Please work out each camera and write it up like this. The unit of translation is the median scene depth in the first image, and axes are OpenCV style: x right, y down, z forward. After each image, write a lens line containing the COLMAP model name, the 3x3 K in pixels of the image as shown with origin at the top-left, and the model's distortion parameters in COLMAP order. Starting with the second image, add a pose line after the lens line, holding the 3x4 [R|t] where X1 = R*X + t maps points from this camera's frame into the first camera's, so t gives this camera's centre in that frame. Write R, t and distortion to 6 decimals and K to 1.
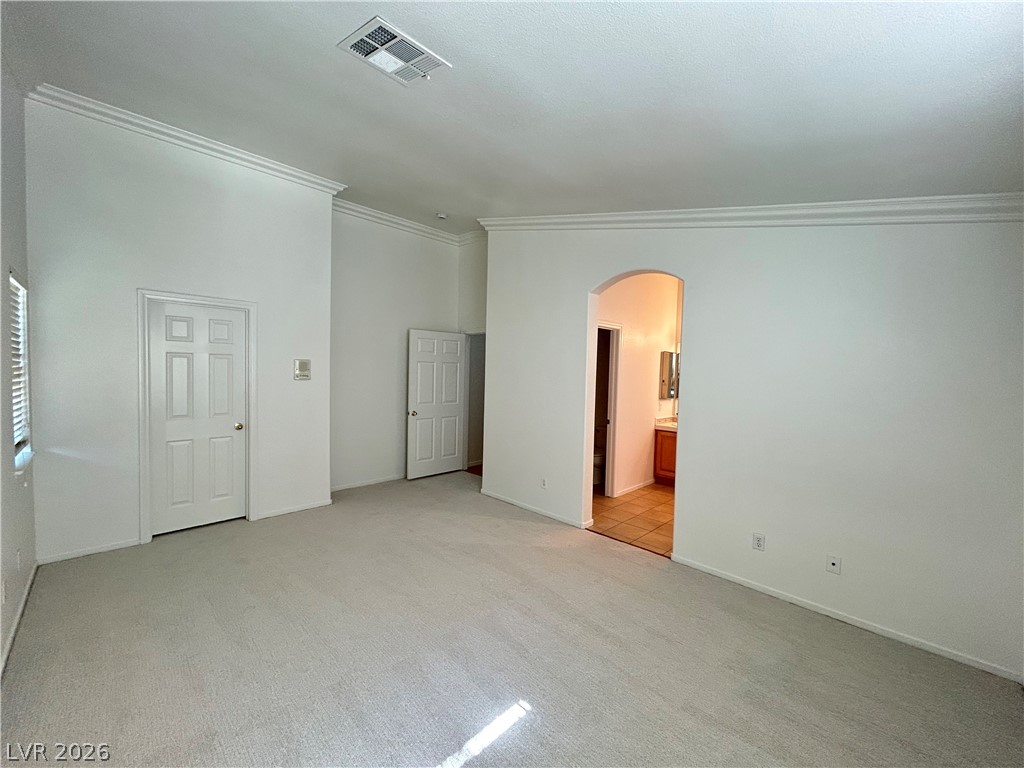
lens RADIAL K [[413.8, 0, 514.6], [0, 413.8, 383.4], [0, 0, 1]] dist [0.001094, -0.000492]
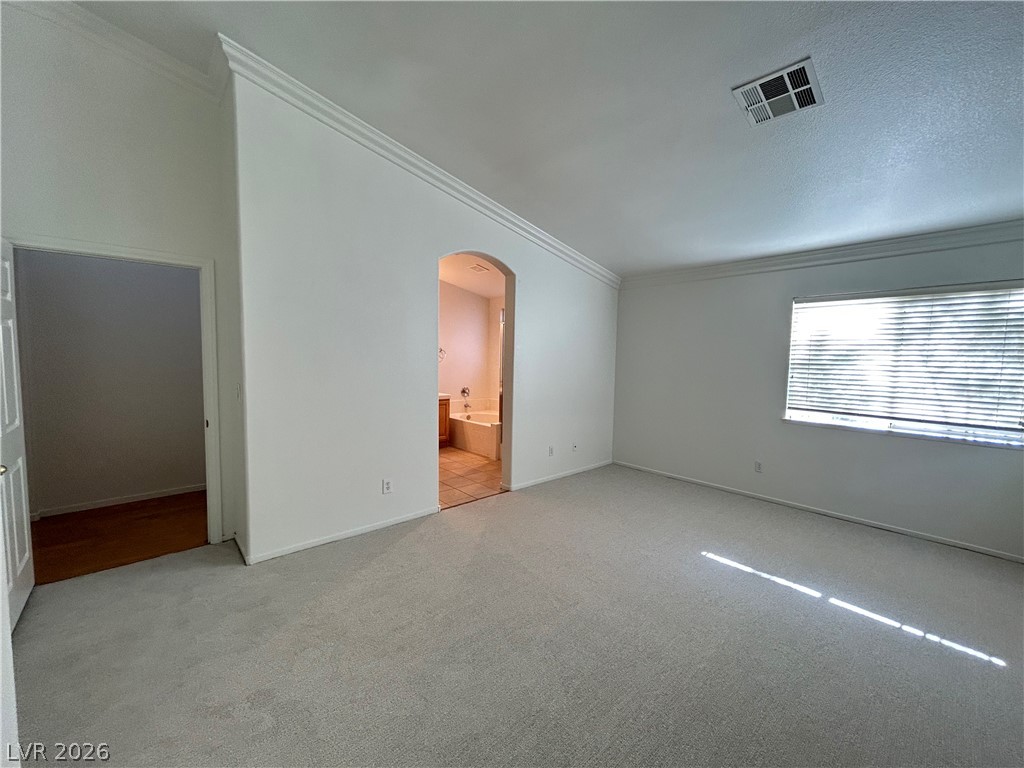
lens RADIAL K [[410.5, 0, 525.6], [0, 410.5, 382.0], [0, 0, 1]] dist [-0.031124, -0.000129]
pose [[0.037715, -0.095968, 0.994670, -0.639617], [0.017294, 0.995291, 0.095372, -0.022902], [-0.999139, 0.013605, 0.039197, 0.678450]]
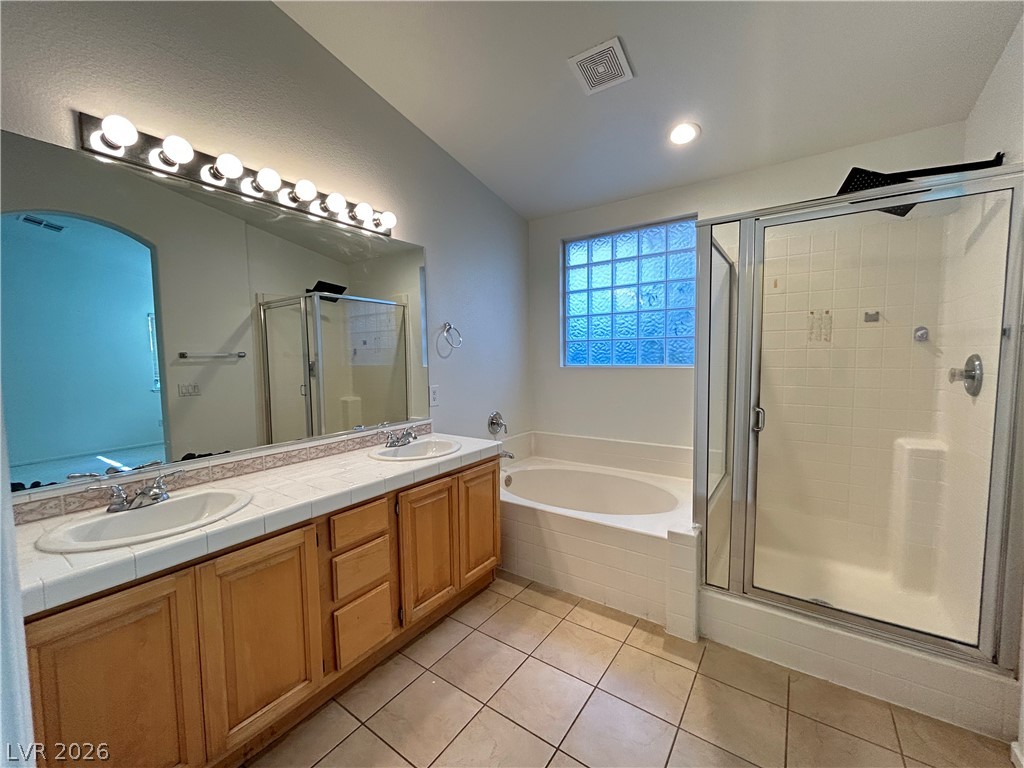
lens RADIAL K [[414.2, 0, 512.0], [0, 414.2, 383.2], [0, 0, 1]] dist [0.003430, 0.000031]
pose [[-0.168941, -0.092614, 0.981265, 0.216790], [0.046589, 0.993712, 0.101810, 0.022544], [-0.984524, 0.062916, -0.163564, 1.050358]]
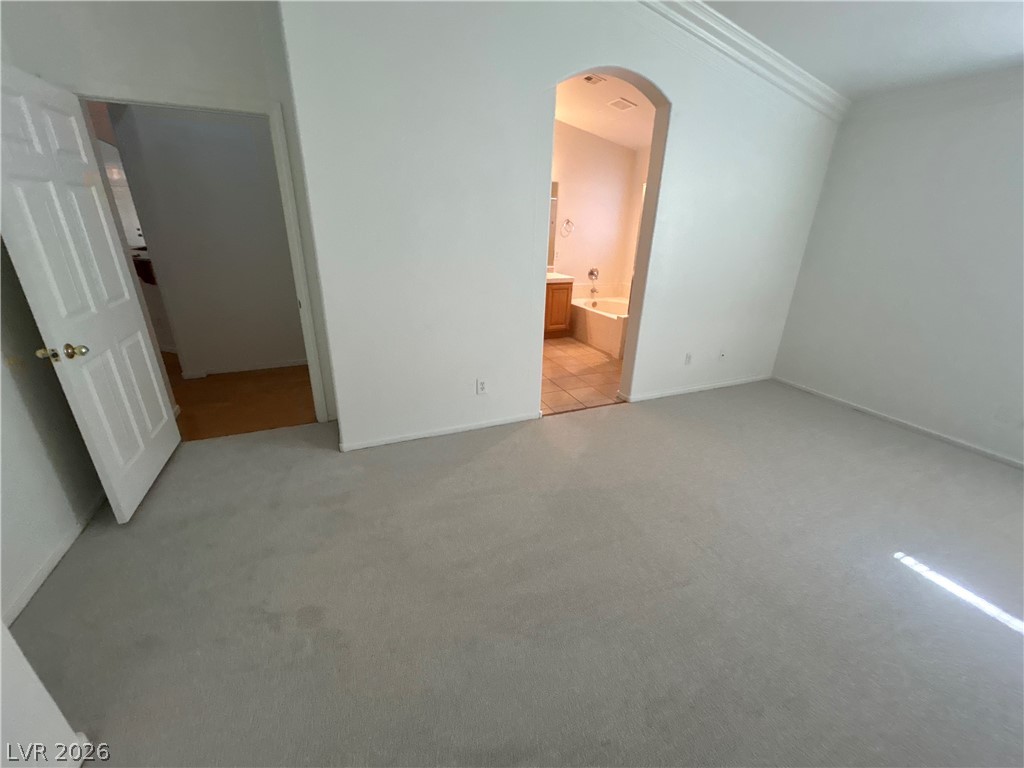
lens RADIAL K [[413.8, 0, 514.6], [0, 413.8, 383.4], [0, 0, 1]] dist [0.001094, -0.000492]
pose [[0.384322, -0.353819, 0.852707, -0.476864], [0.021829, 0.926868, 0.374753, -0.021451], [-0.922941, -0.125412, 0.363939, 0.670055]]
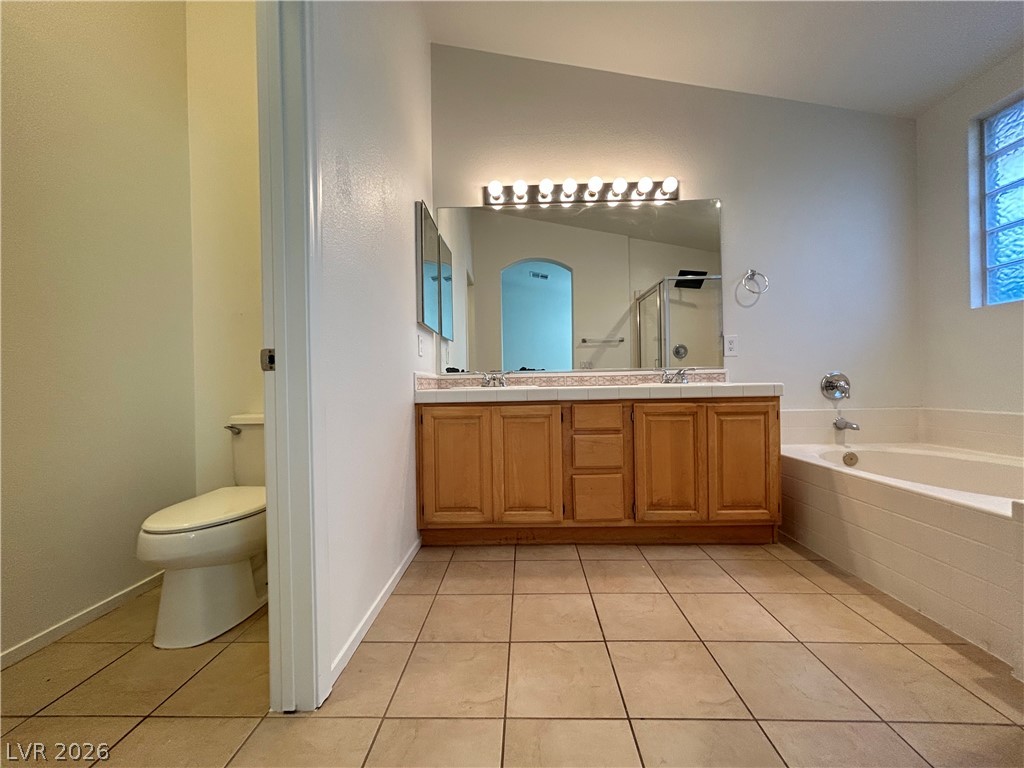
lens RADIAL K [[413.8, 0, 514.6], [0, 413.8, 383.4], [0, 0, 1]] dist [0.001094, -0.000492]
pose [[0.730482, -0.042761, 0.681592, 0.196372], [0.067321, 0.997686, -0.009558, 0.130833], [-0.679606, 0.052867, 0.731670, 0.853267]]
